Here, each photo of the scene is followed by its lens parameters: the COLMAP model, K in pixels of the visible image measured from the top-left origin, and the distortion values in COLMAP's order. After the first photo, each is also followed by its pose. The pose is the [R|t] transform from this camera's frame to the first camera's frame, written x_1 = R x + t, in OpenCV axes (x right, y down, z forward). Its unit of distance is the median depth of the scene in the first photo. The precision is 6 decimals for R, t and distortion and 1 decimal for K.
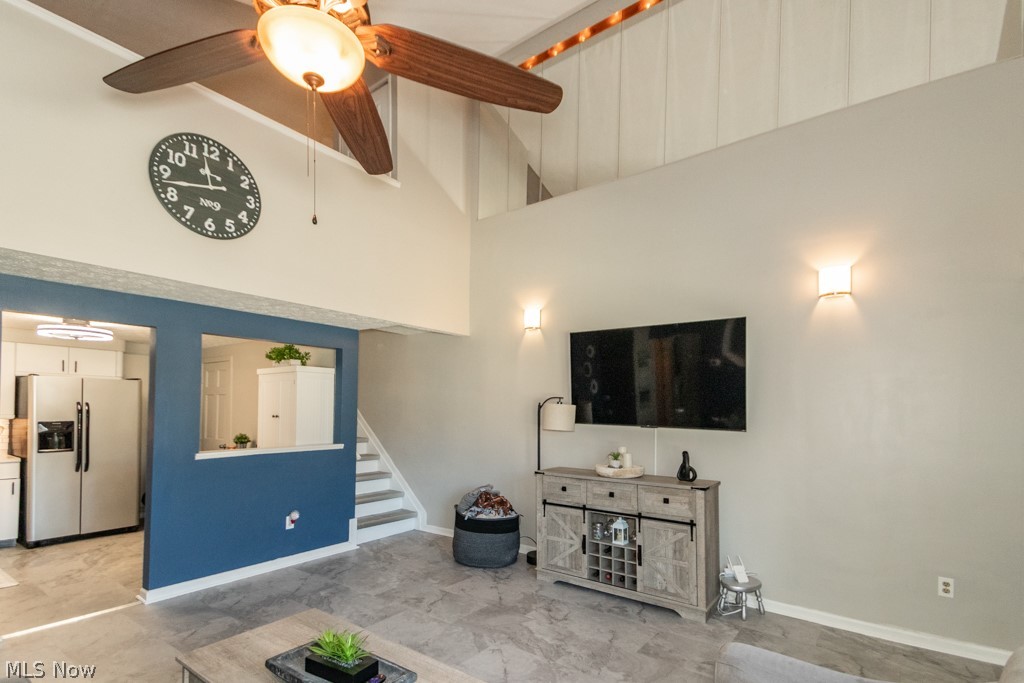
lens RADIAL K [[472.4, 0, 507.4], [0, 472.4, 402.1], [0, 0, 1]] dist [0.049633, -0.012854]
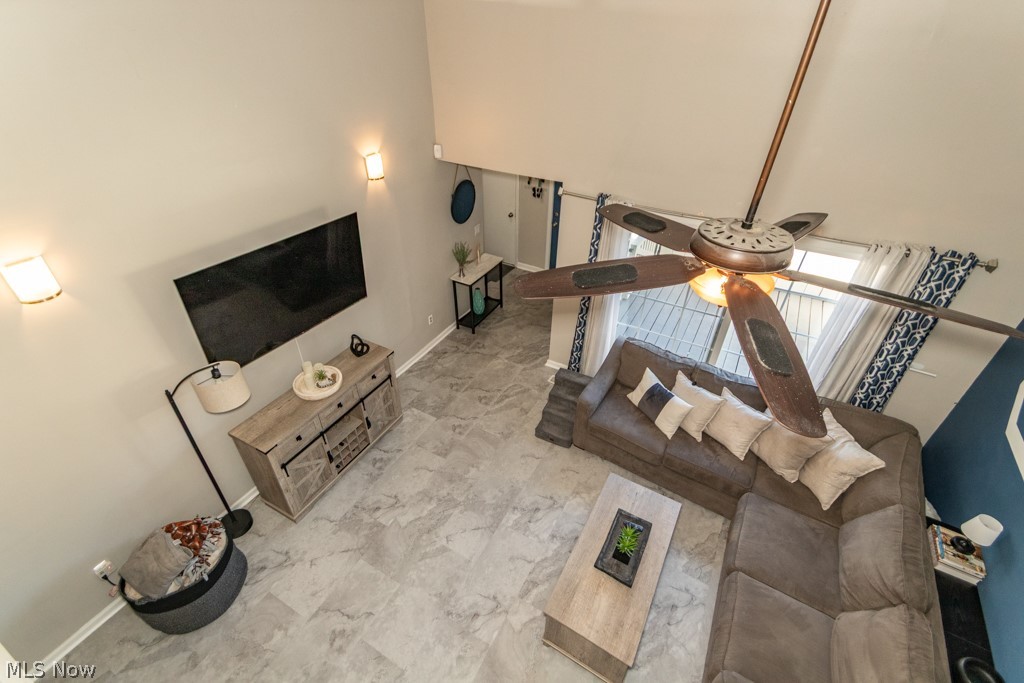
lens RADIAL K [[472.4, 0, 506.1], [0, 472.4, 340.6], [0, 0, 1]] dist [0.049633, -0.012854]
pose [[-0.125654, -0.594946, 0.793883, -0.592491], [-0.028195, 0.802044, 0.596599, -0.571137], [-0.991673, 0.052582, -0.117554, 0.717816]]
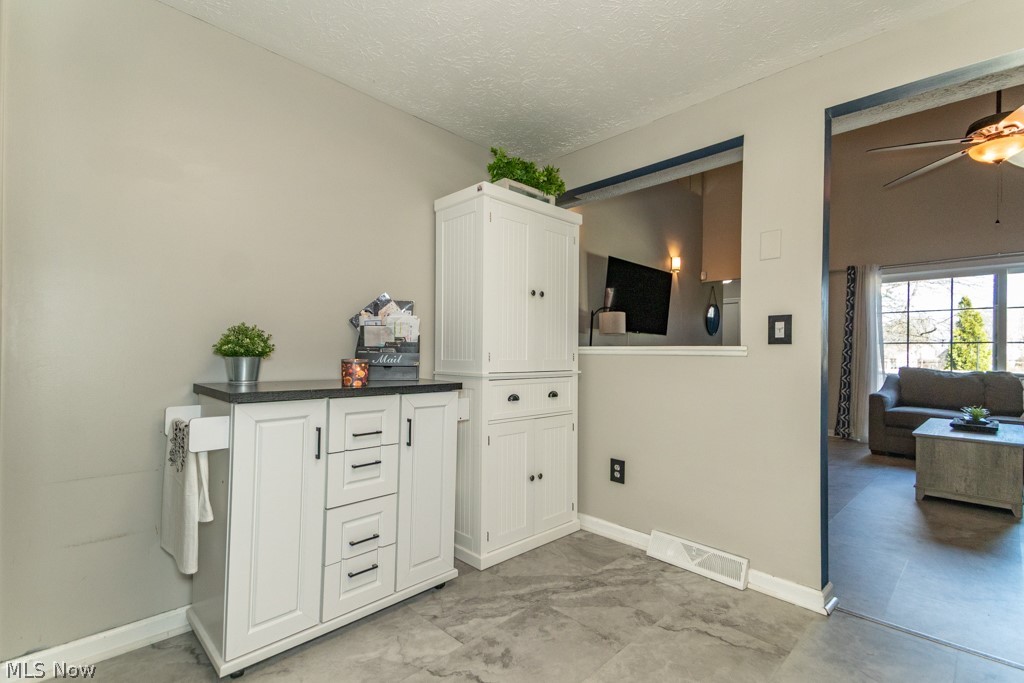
lens RADIAL K [[472.4, 0, 504.0], [0, 472.4, 351.6], [0, 0, 1]] dist [0.049633, -0.012854]
pose [[0.152446, -0.004557, 0.988301, -1.293754], [-0.031766, 0.999450, 0.009508, 0.115236], [-0.987801, -0.032844, 0.152217, 1.227134]]
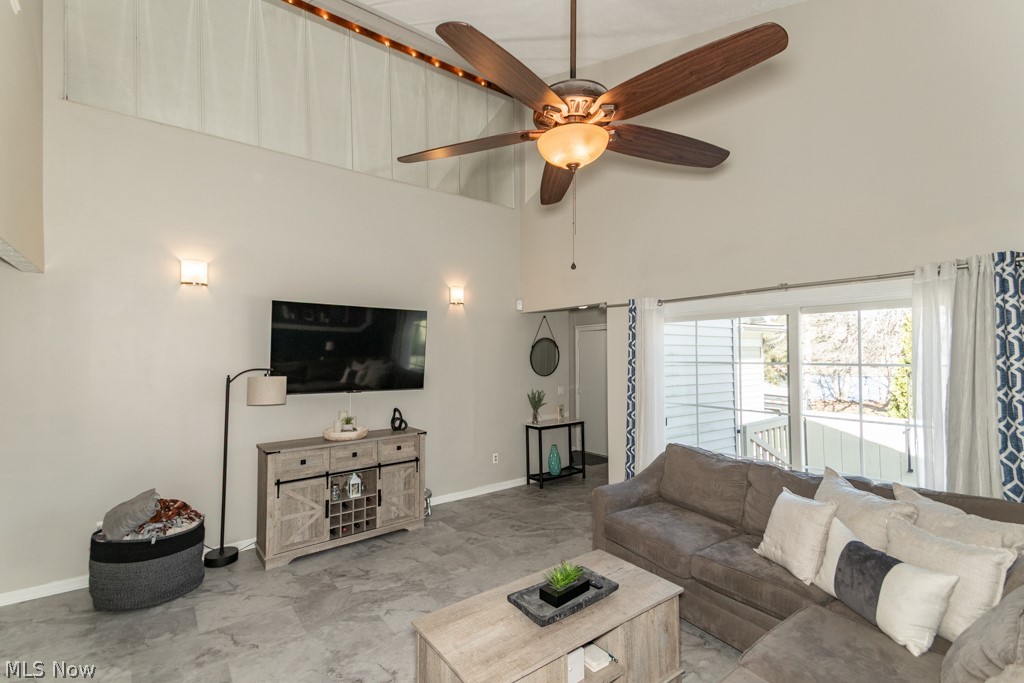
lens RADIAL K [[472.4, 0, 505.3], [0, 472.4, 338.9], [0, 0, 1]] dist [0.049633, -0.012854]
pose [[0.282312, 0.012082, 0.959247, -0.754711], [-0.011403, 0.999892, -0.009237, -0.074118], [-0.959255, -0.008331, 0.282419, 0.322405]]
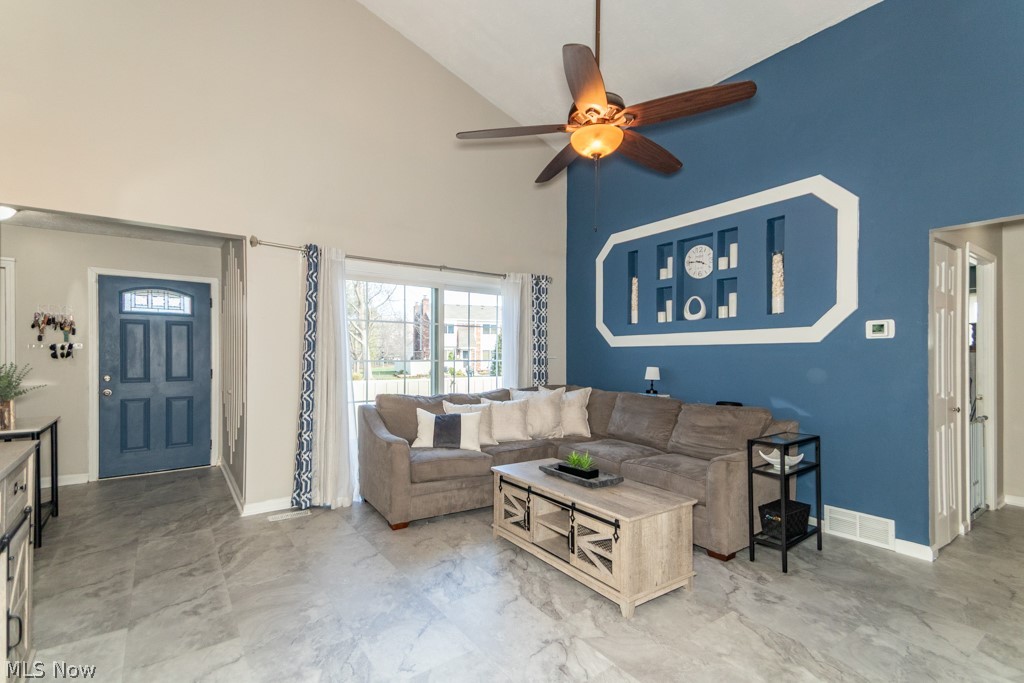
lens RADIAL K [[472.4, 0, 518.7], [0, 472.4, 359.1], [0, 0, 1]] dist [0.049633, -0.012854]
pose [[-0.960139, -0.015459, 0.279096, -0.269241], [-0.018752, 0.999782, -0.009131, 0.060714], [-0.278894, -0.014001, -0.960220, 1.205932]]
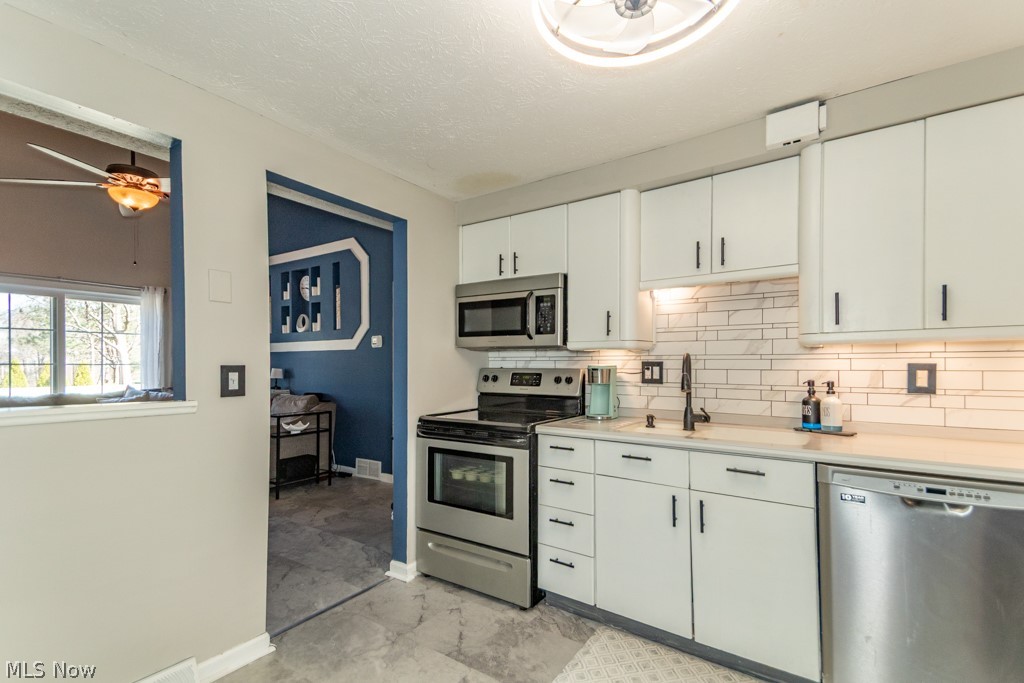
lens RADIAL K [[472.4, 0, 513.5], [0, 472.4, 364.3], [0, 0, 1]] dist [0.049633, -0.012854]
pose [[-0.999095, -0.008582, -0.041648, -0.965411], [-0.007799, 0.999790, -0.018928, 0.073508], [0.041802, -0.018586, -0.998953, 1.532067]]
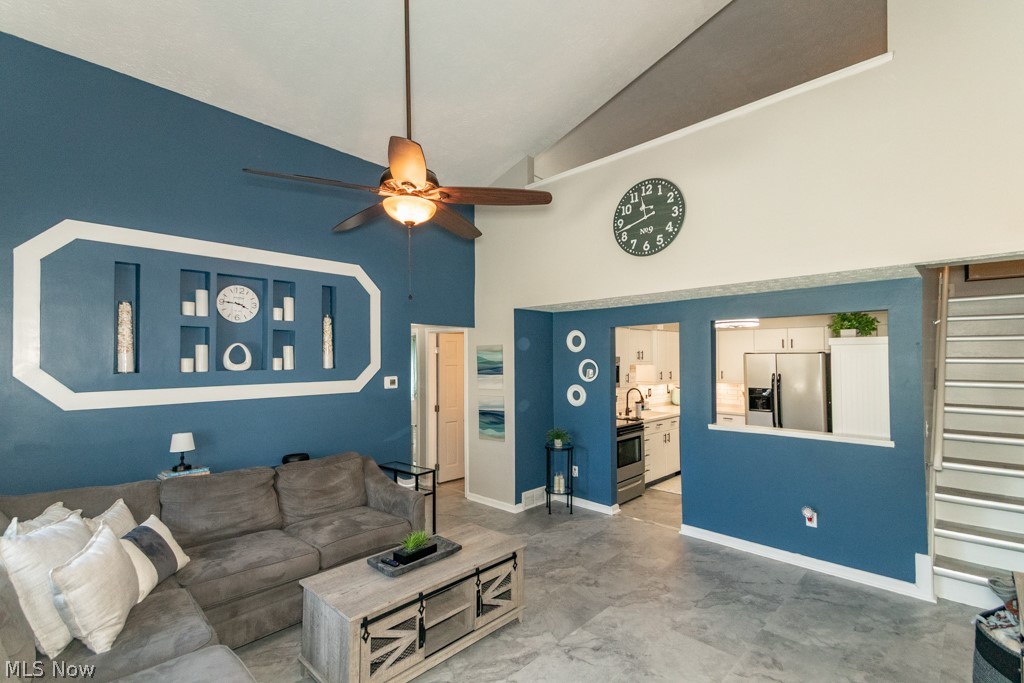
lens RADIAL K [[472.4, 0, 506.3], [0, 472.4, 347.0], [0, 0, 1]] dist [0.049633, -0.012854]
pose [[-0.101726, -0.035940, -0.994163, 0.584573], [0.023316, 0.998987, -0.038500, -0.049837], [0.994539, -0.027097, -0.100785, 0.645857]]
